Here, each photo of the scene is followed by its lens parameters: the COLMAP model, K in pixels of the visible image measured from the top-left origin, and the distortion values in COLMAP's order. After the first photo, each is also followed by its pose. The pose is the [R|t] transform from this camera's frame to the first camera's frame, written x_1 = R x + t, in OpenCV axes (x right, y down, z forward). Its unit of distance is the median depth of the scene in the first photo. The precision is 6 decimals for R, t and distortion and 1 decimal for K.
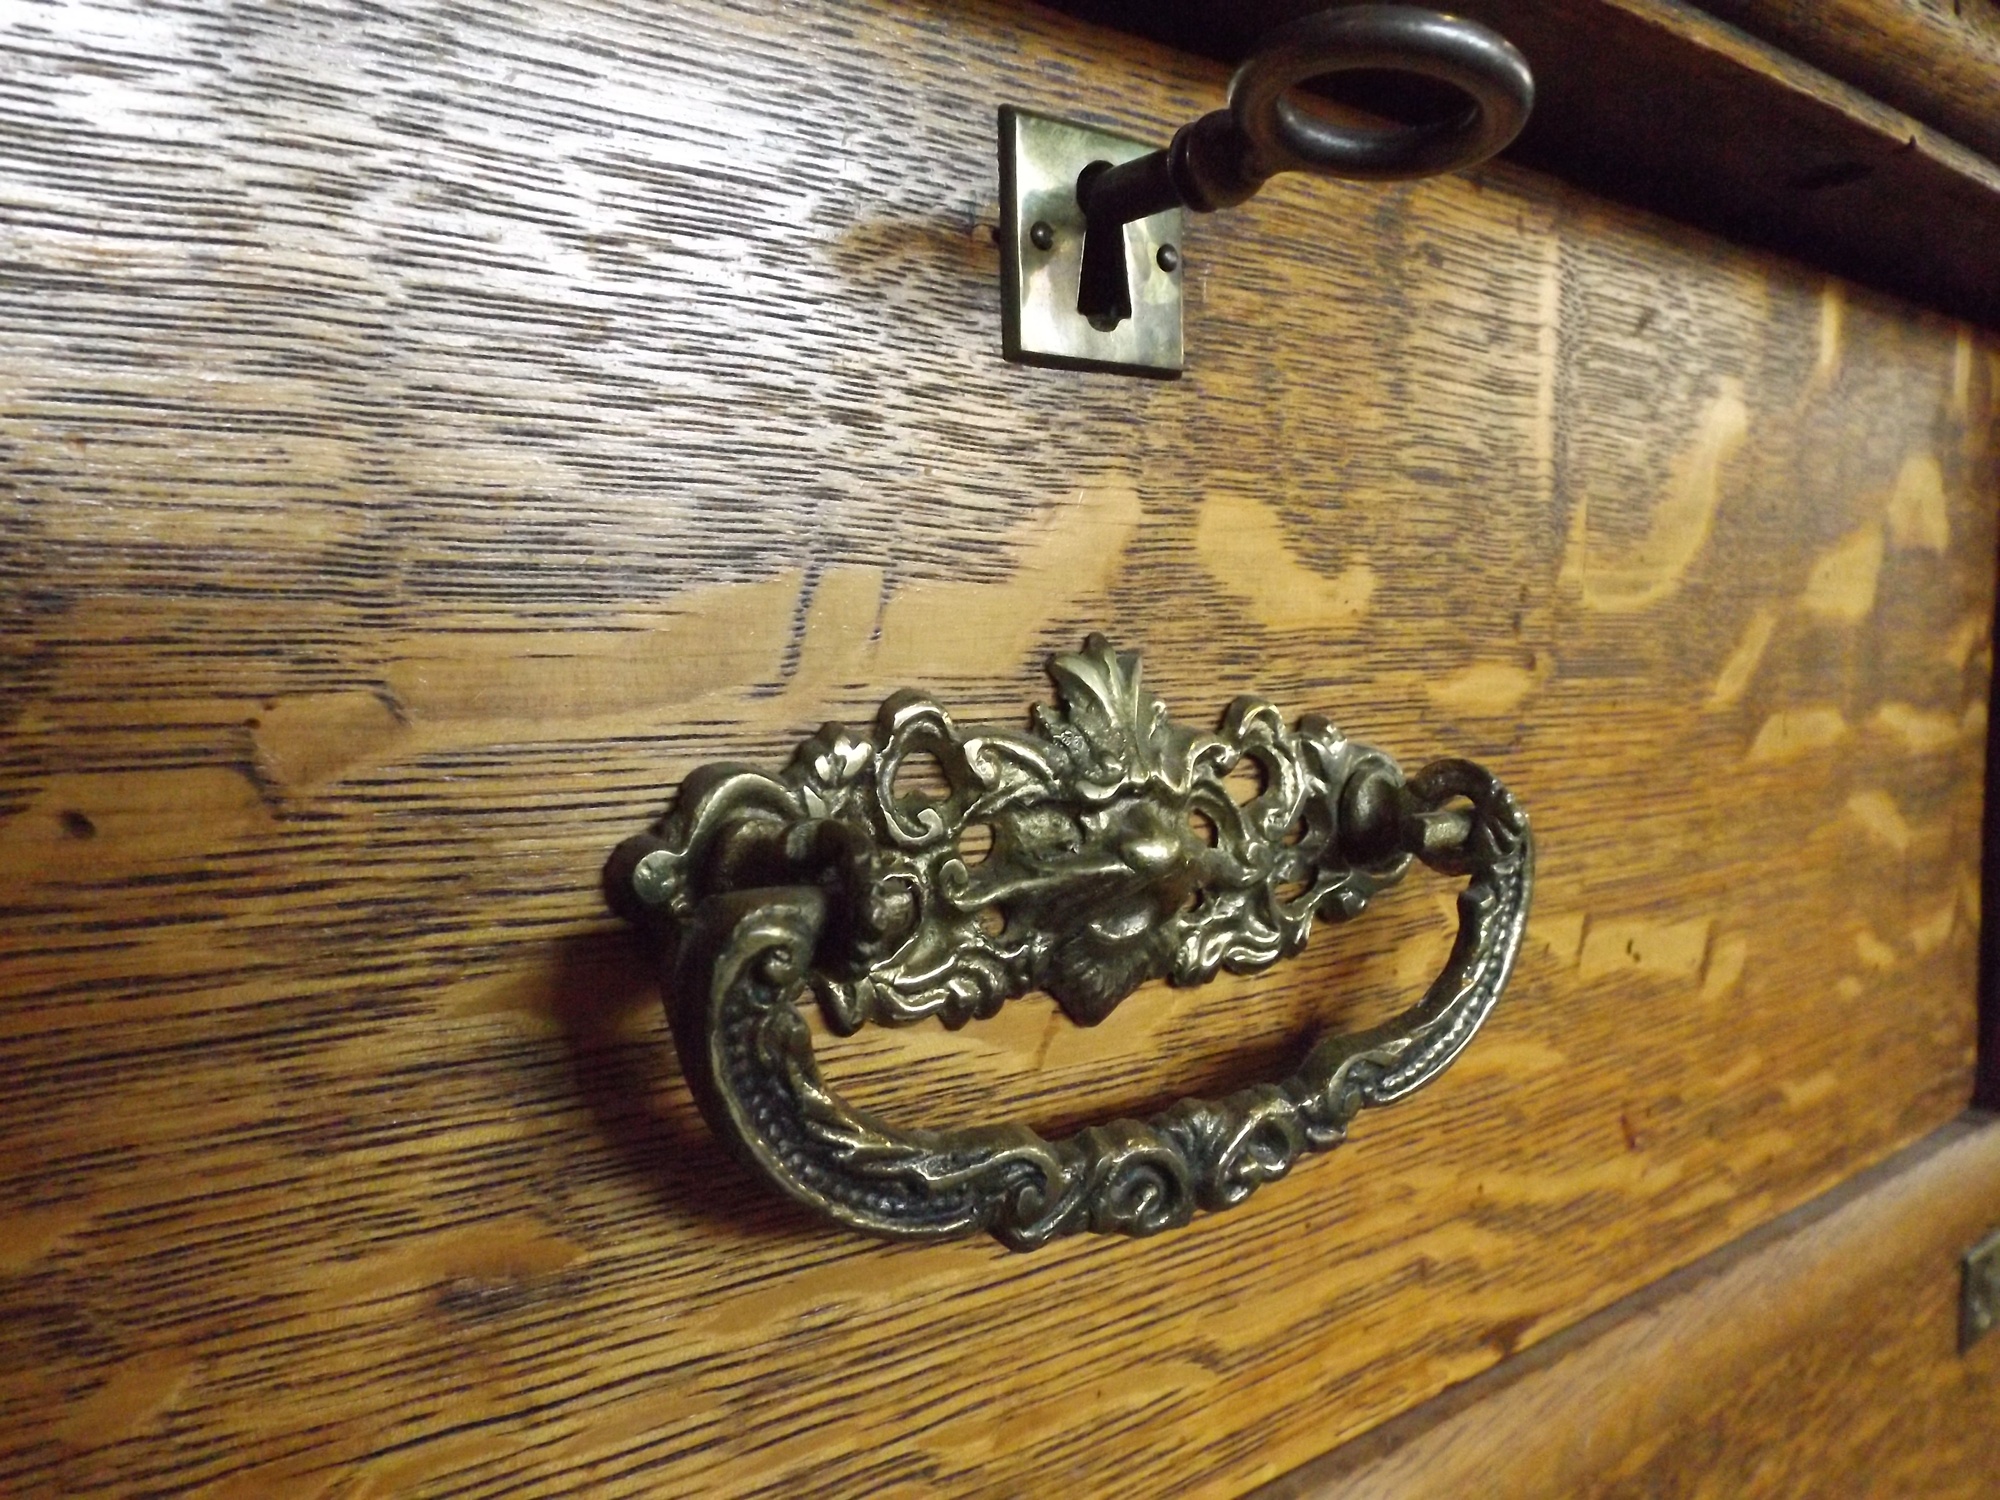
lens RADIAL K [[1461.7, 0, 1012.3], [0, 1461.7, 765.6], [0, 0, 1]] dist [0.009102, -0.010715]
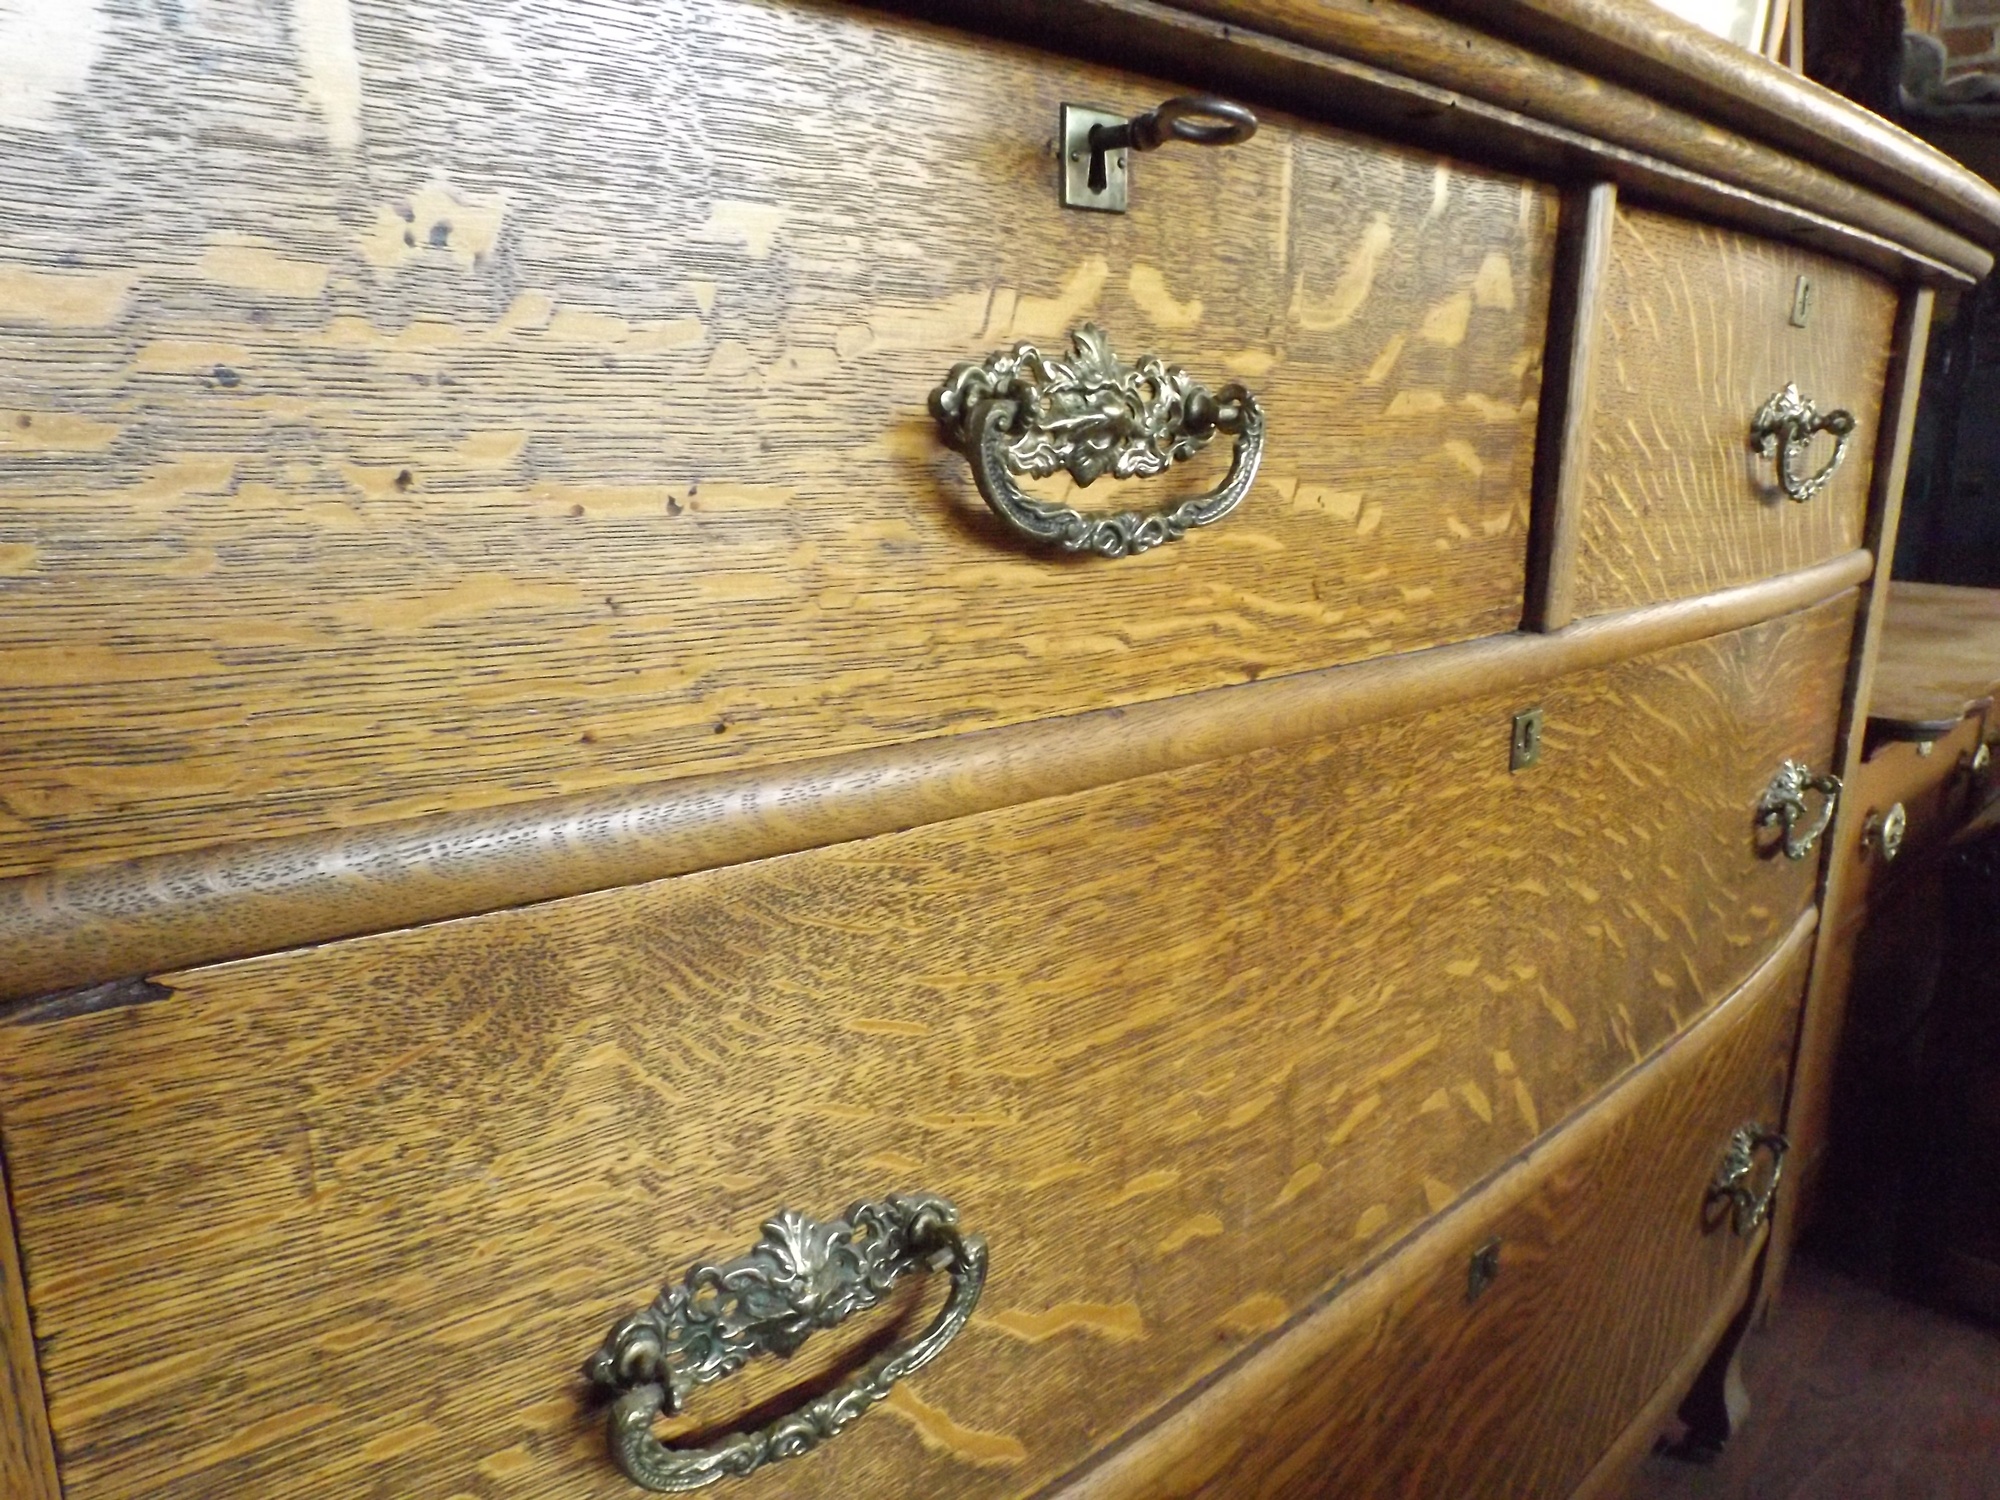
lens RADIAL K [[1461.7, 0, 1012.3], [0, 1461.7, 765.6], [0, 0, 1]] dist [0.009102, -0.010715]
pose [[0.993765, -0.009139, 0.111124, -0.324593], [-0.007177, 0.989324, 0.145554, 0.265825], [-0.111268, -0.145444, 0.983090, -1.388969]]
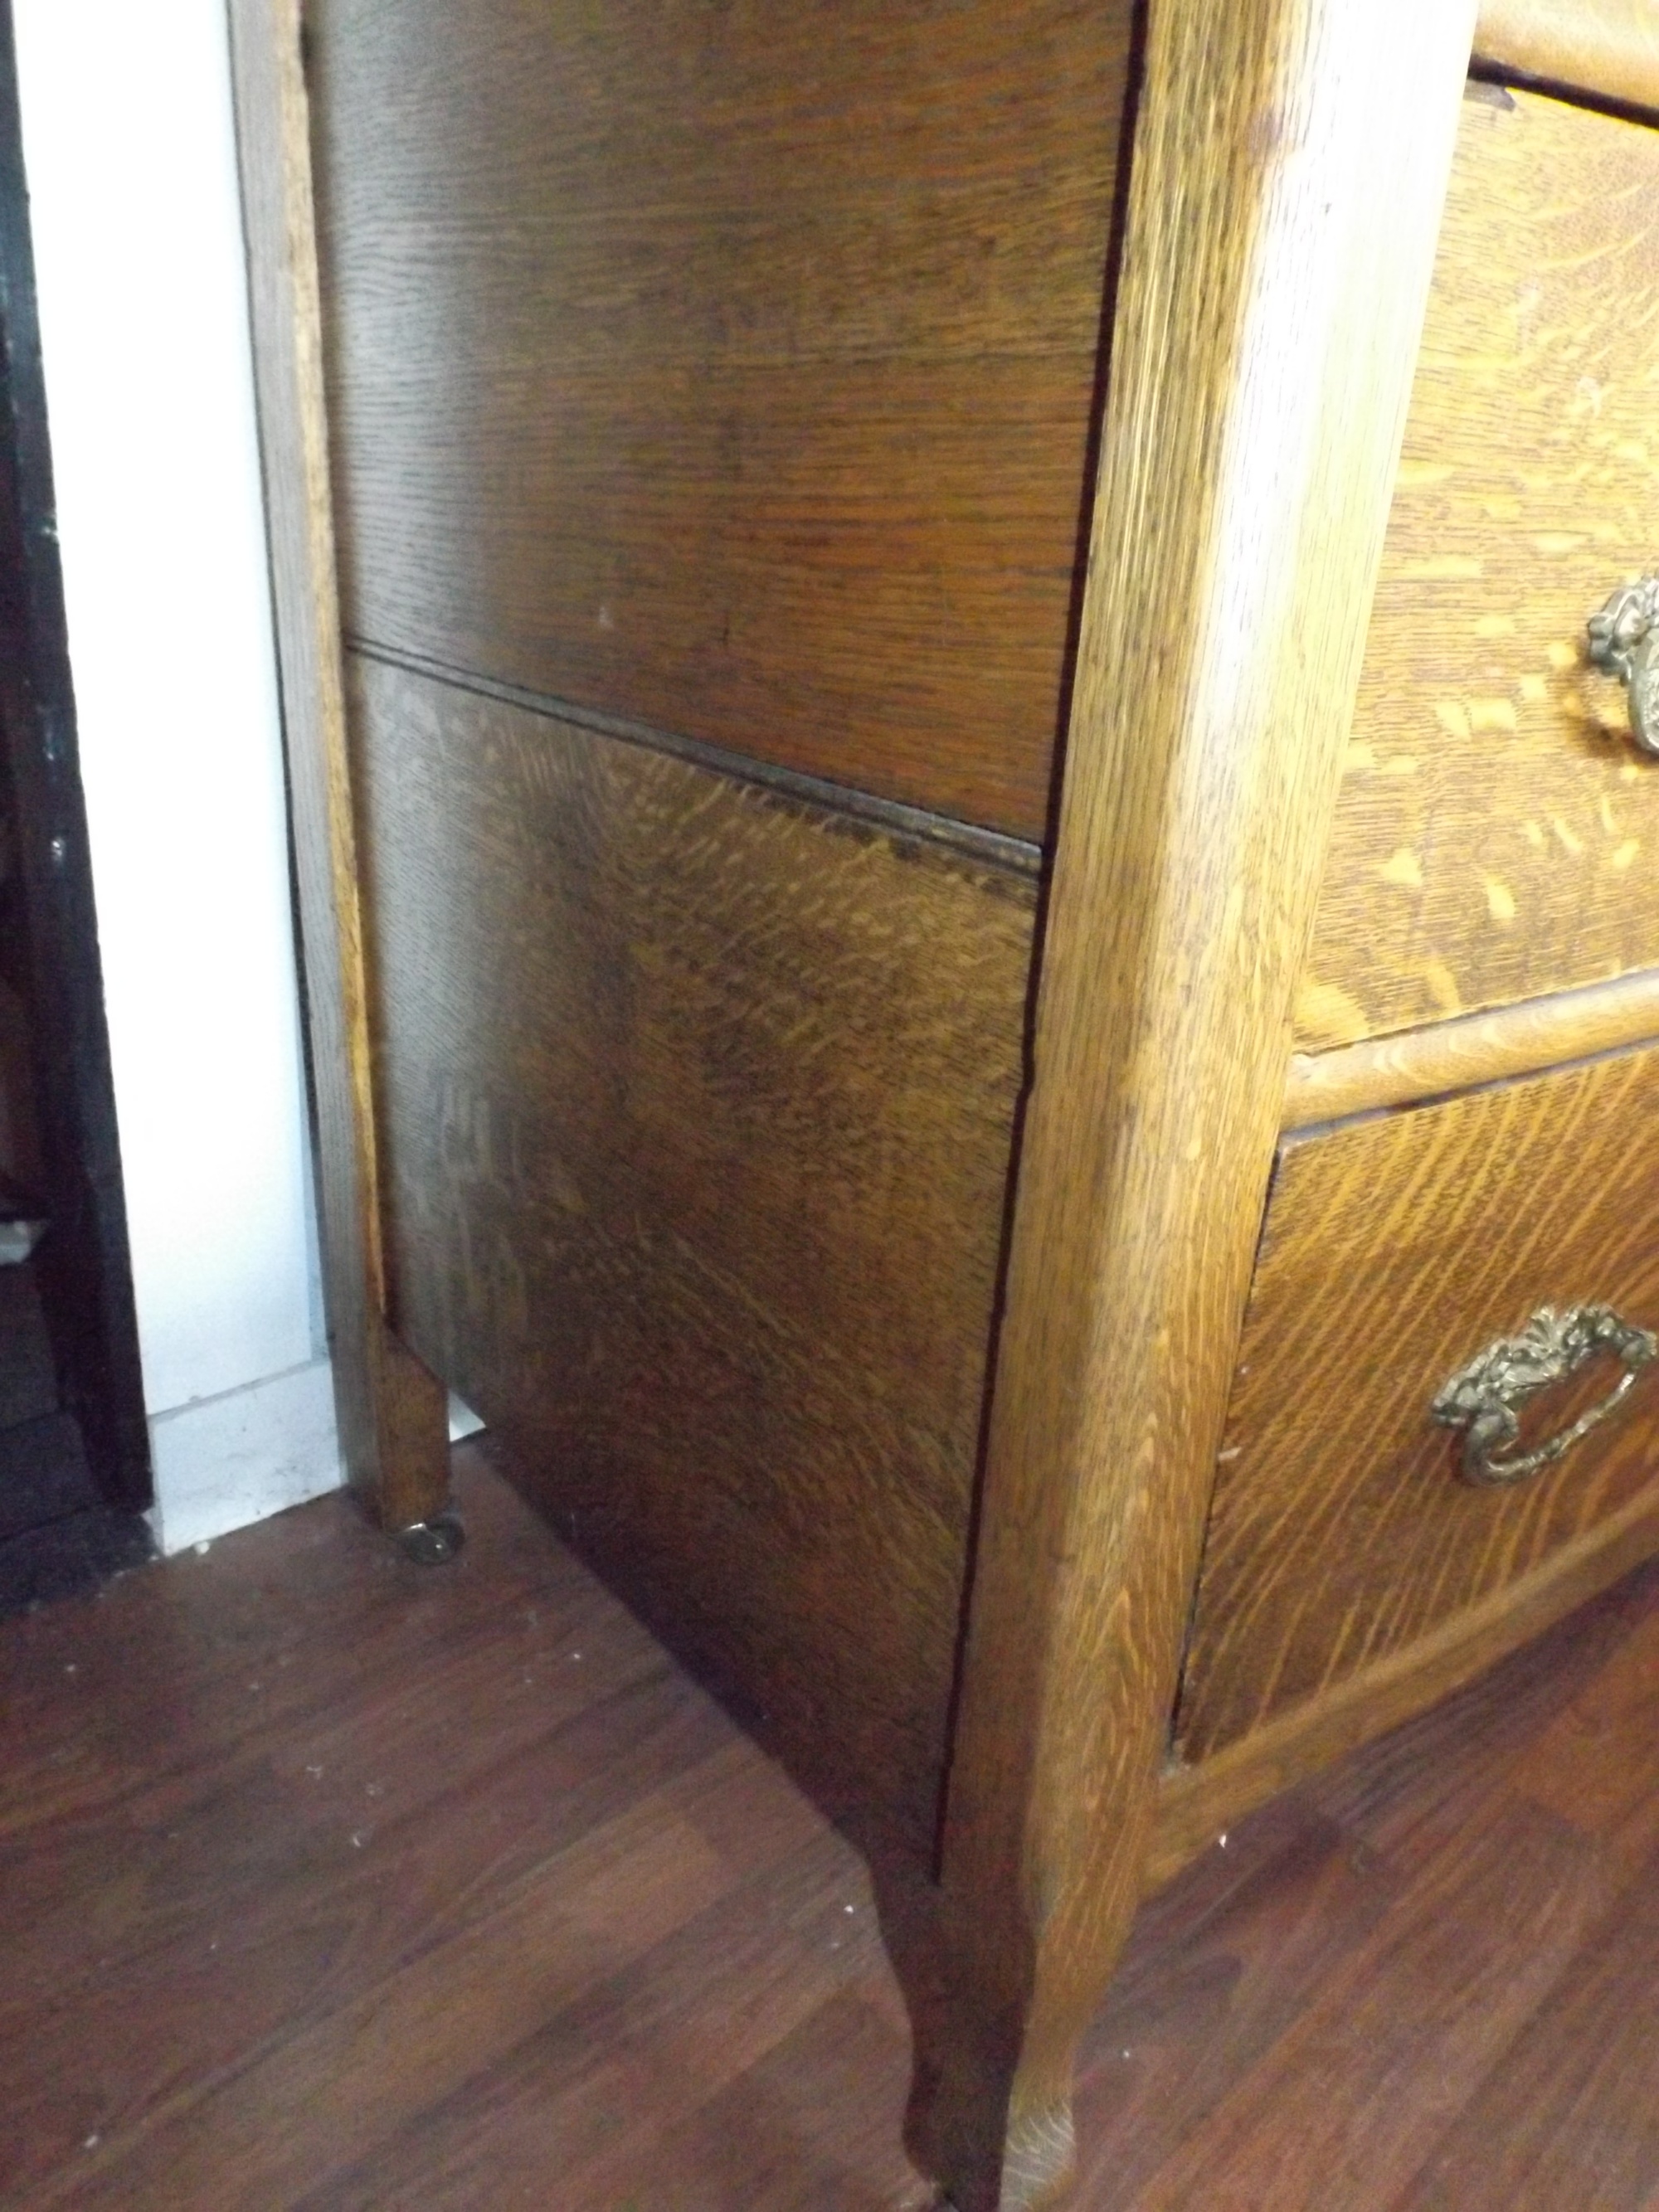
lens RADIAL K [[1616.7, 0, 829.5], [0, 1616.7, 1106.0], [0, 0, 1]] dist [0.009102, -0.010715]
pose [[0.997722, 0.047414, 0.047984, -1.991011], [-0.059466, 0.954023, 0.293777, 1.424913], [-0.031848, -0.295961, 0.954669, -2.123505]]
